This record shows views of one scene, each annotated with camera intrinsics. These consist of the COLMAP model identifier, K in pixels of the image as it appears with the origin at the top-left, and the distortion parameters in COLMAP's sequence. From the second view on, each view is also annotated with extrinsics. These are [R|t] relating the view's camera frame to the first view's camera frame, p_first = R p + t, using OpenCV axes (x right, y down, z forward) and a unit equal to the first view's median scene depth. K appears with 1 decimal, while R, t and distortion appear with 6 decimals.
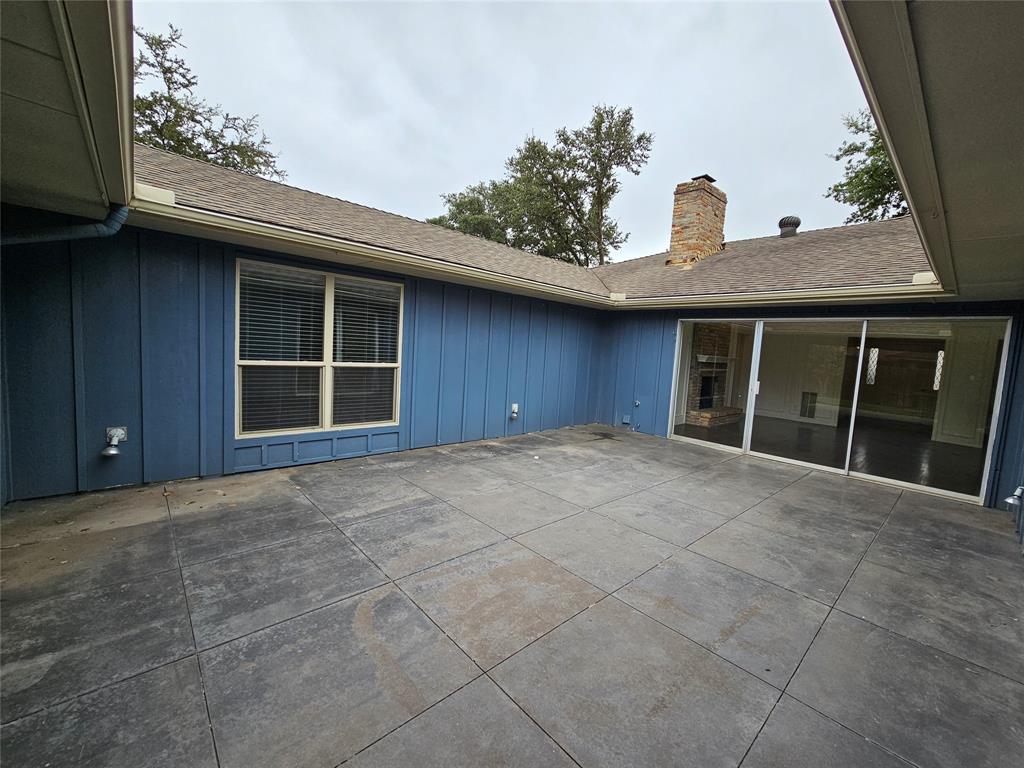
lens RADIAL K [[418.0, 0, 518.1], [0, 418.0, 381.8], [0, 0, 1]] dist [-0.001565, 0.000121]
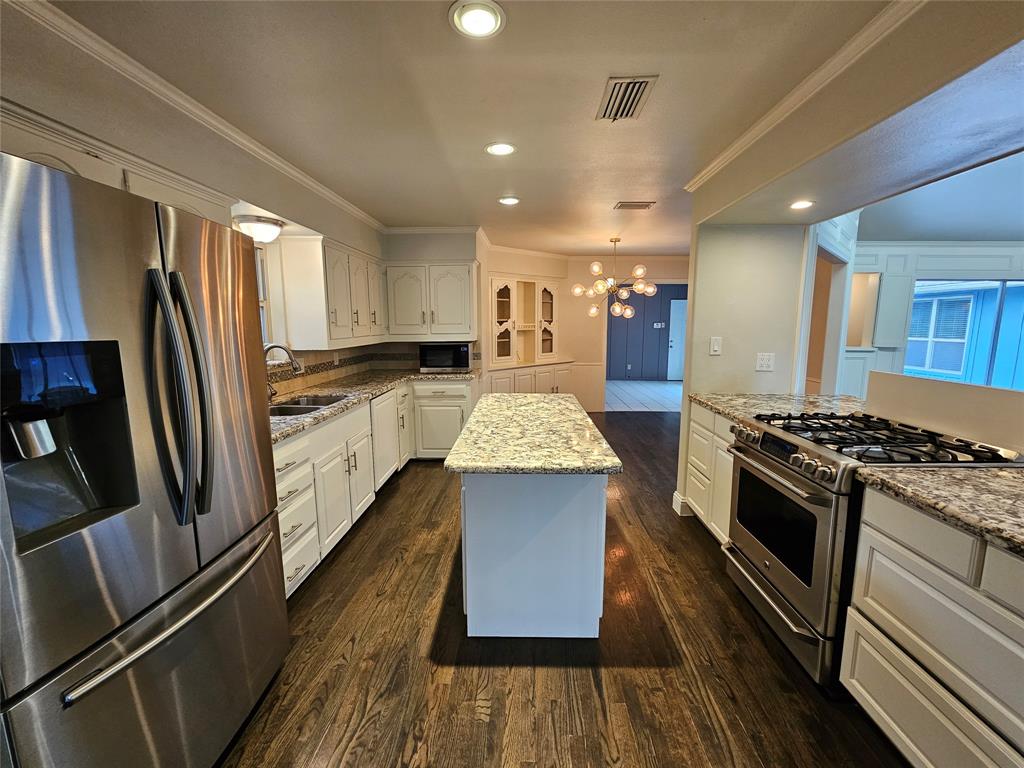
lens RADIAL K [[418.0, 0, 518.1], [0, 418.0, 381.8], [0, 0, 1]] dist [-0.001565, 0.000121]
pose [[-0.696564, 0.037068, -0.716536, 2.765900], [-0.102979, 0.983160, 0.150970, 0.071935], [0.710066, 0.178948, -0.681017, 1.048184]]
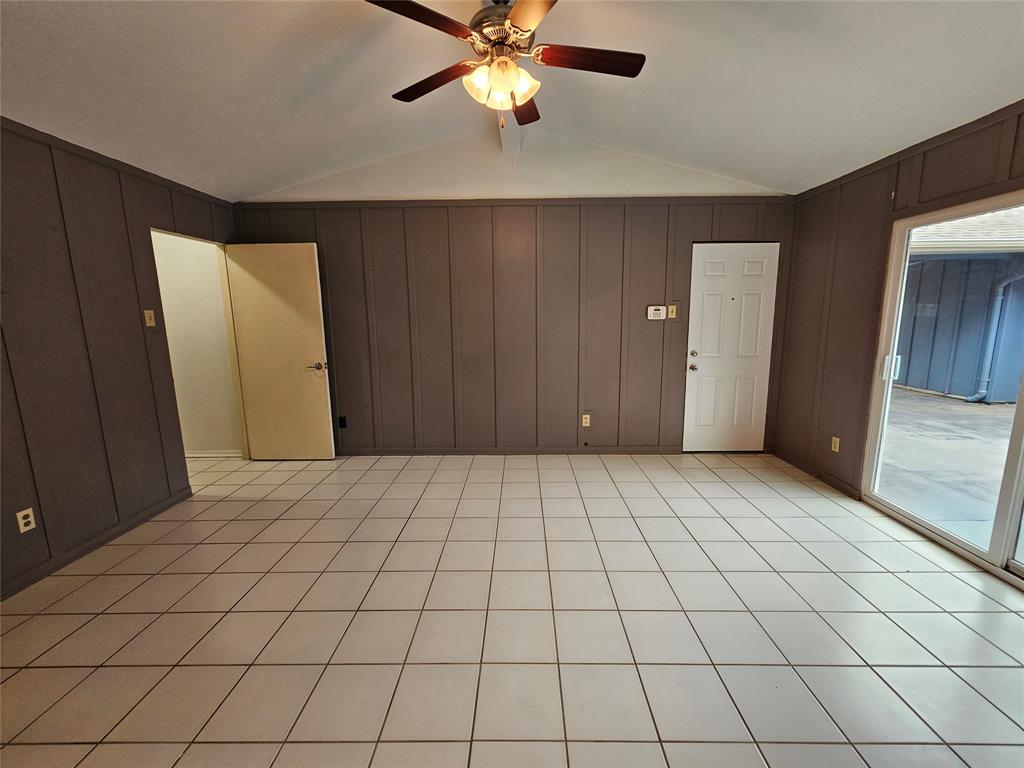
lens RADIAL K [[418.0, 0, 518.1], [0, 418.0, 381.8], [0, 0, 1]] dist [-0.001565, 0.000121]
pose [[-0.683327, 0.063237, -0.727369, 1.403575], [-0.091357, 0.981007, 0.171114, 0.053798], [0.724374, 0.183377, -0.664571, 0.360873]]
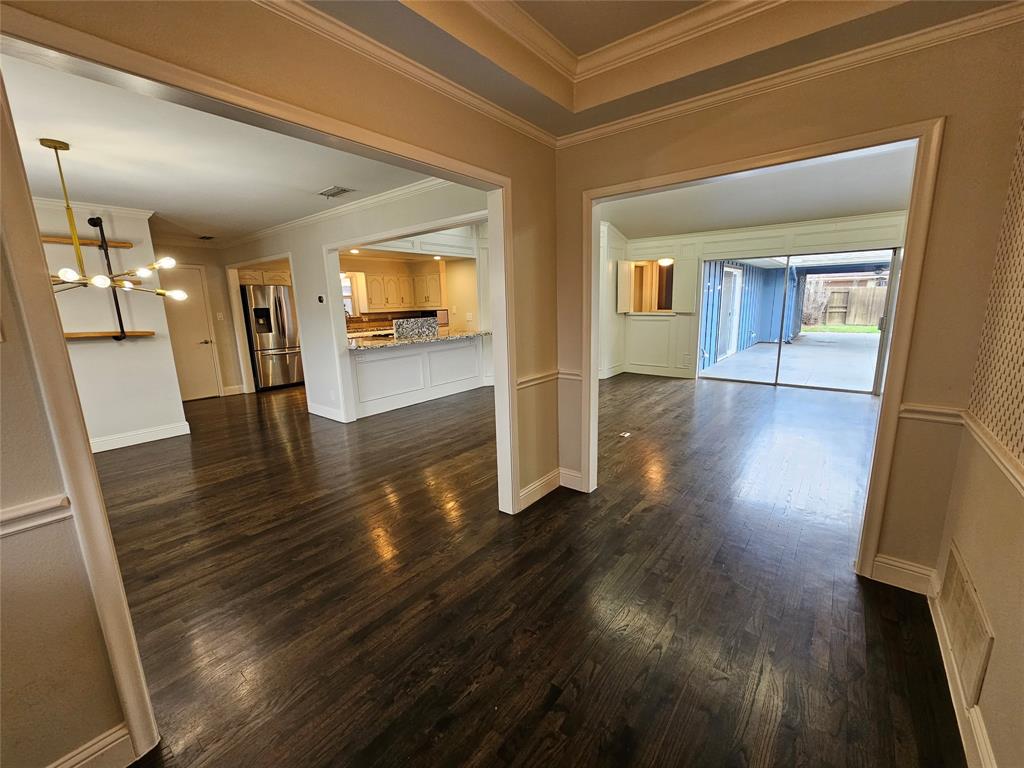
lens RADIAL K [[418.0, 0, 518.1], [0, 418.0, 381.8], [0, 0, 1]] dist [-0.001565, 0.000121]
pose [[-0.986425, -0.006322, -0.164091, 2.090249], [-0.049665, 0.963946, 0.261421, -0.081834], [0.156523, 0.266022, -0.951175, 2.444446]]
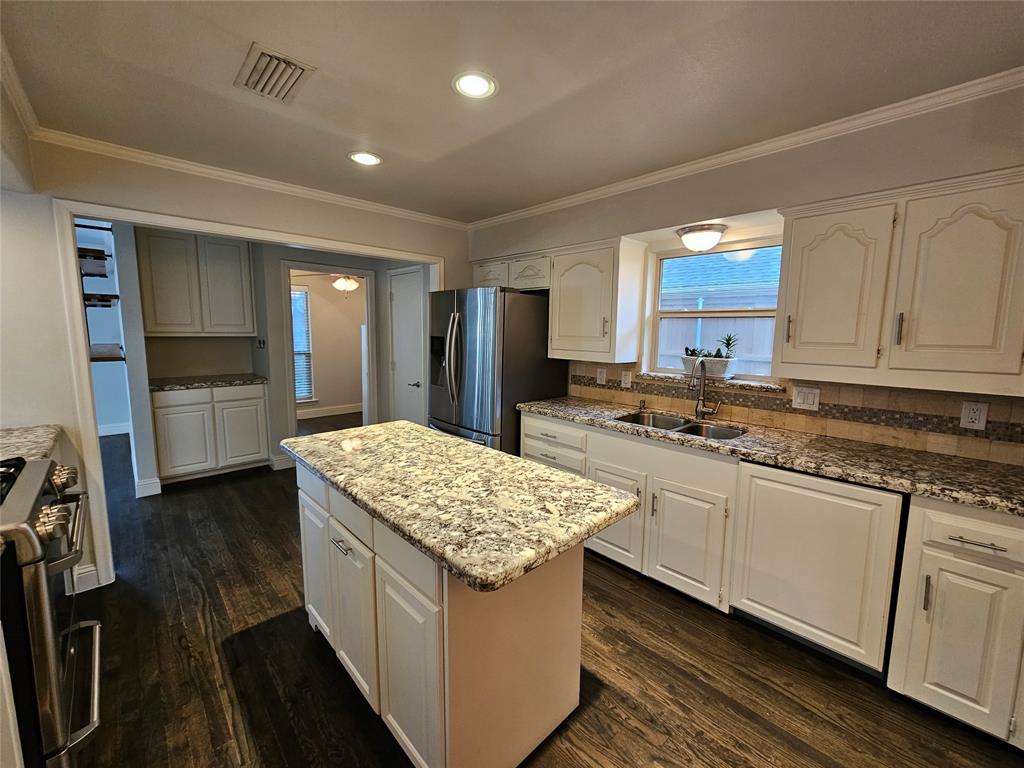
lens RADIAL K [[416.7, 0, 522.0], [0, 416.7, 381.8], [0, 0, 1]] dist [-0.001979, 0.000016]
pose [[-0.022182, -0.184649, 0.982554, 2.004117], [0.067889, 0.980249, 0.185748, 0.055673], [-0.997446, 0.070825, -0.009208, 0.612966]]
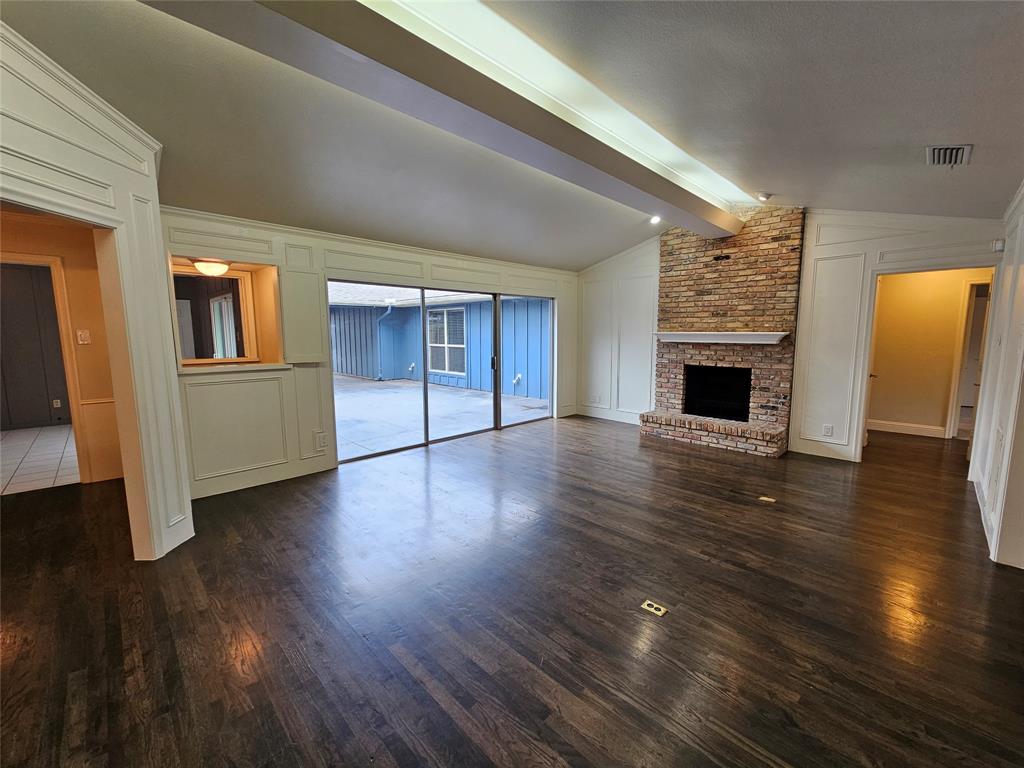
lens RADIAL K [[418.0, 0, 518.1], [0, 418.0, 381.8], [0, 0, 1]] dist [-0.001565, 0.000121]
pose [[0.038832, 0.058166, -0.997551, 2.144988], [-0.078734, 0.995379, 0.054974, 0.002274], [0.996139, 0.076406, 0.043232, 1.404945]]
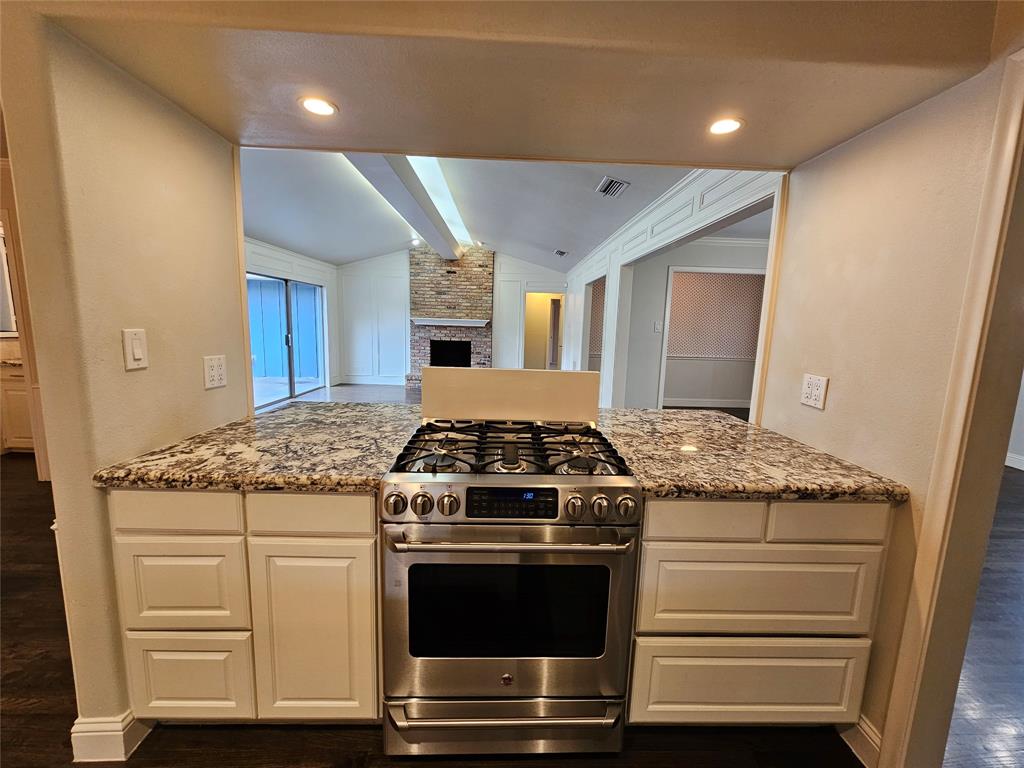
lens RADIAL K [[418.0, 0, 518.1], [0, 418.0, 381.8], [0, 0, 1]] dist [-0.001565, 0.000121]
pose [[0.753826, 0.054710, -0.654793, 2.464470], [-0.039692, 0.998499, 0.037733, 0.085562], [0.655874, -0.002454, 0.754866, 0.764668]]
